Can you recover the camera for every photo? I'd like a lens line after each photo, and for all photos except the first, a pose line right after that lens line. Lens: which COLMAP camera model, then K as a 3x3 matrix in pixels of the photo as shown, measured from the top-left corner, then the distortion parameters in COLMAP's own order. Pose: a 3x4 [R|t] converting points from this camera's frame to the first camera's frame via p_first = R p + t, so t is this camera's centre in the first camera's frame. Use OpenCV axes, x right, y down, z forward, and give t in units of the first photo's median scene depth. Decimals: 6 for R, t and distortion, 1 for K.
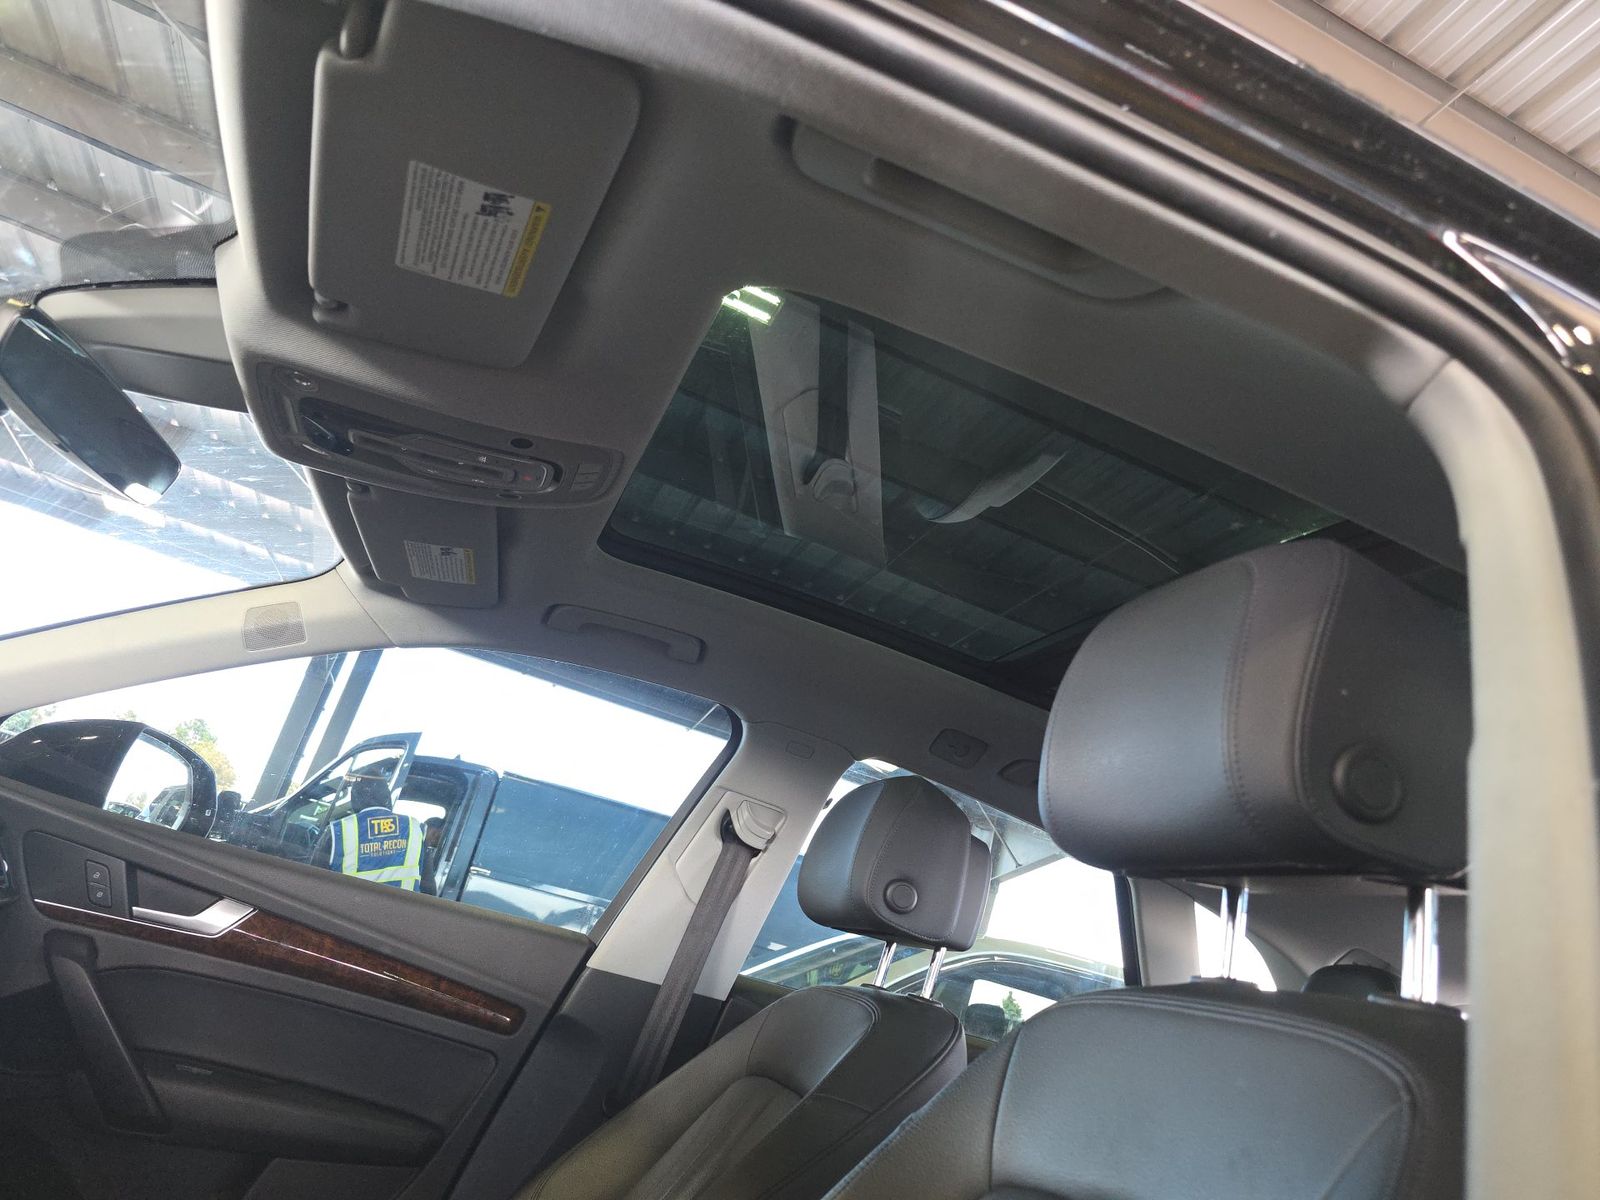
lens RADIAL K [[1060.2, 0, 800.0], [0, 1060.2, 600.0], [0, 0, 1]] dist [0.067667, -0.080953]
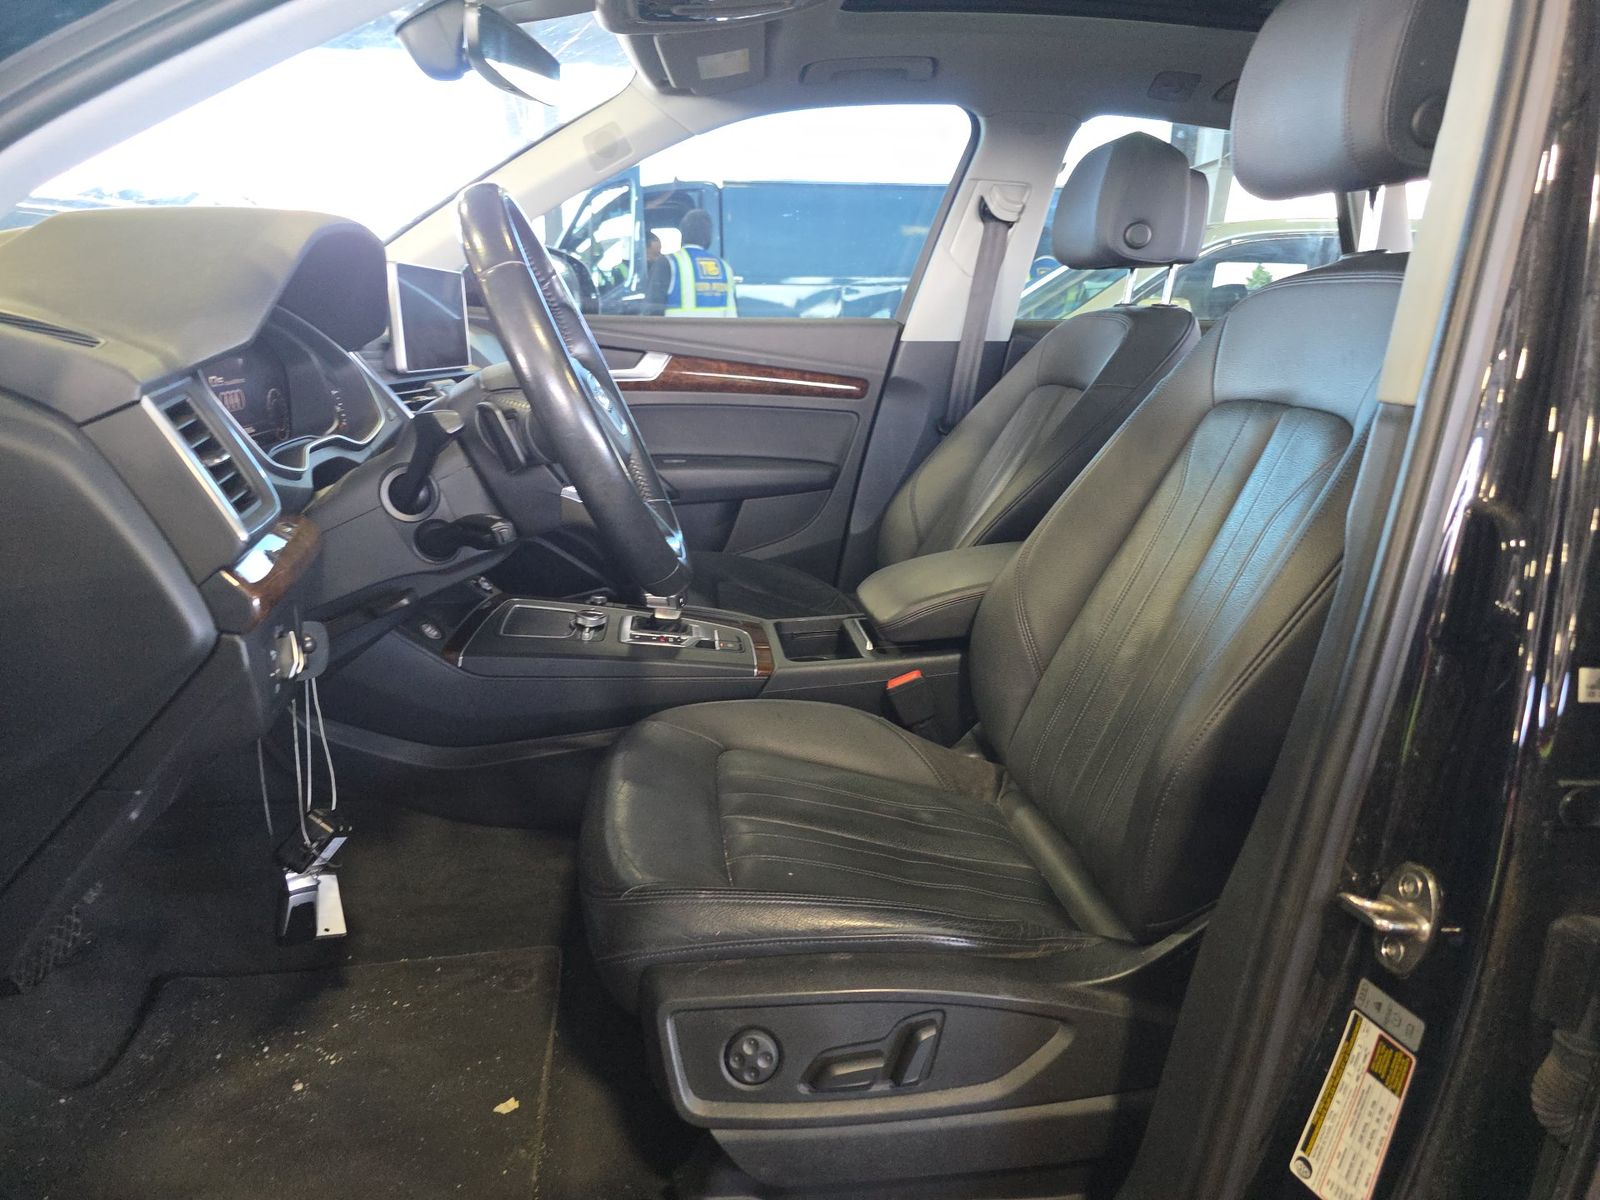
lens RADIAL K [[1173.9, 0, 797.7], [0, 1173.9, 595.6], [0, 0, 1]] dist [0.048322, -0.000126]
pose [[0.957016, -0.176340, -0.230270, -0.041706], [0.272435, 0.818912, 0.505135, -0.181579], [0.099495, -0.546156, 0.831754, -0.426637]]
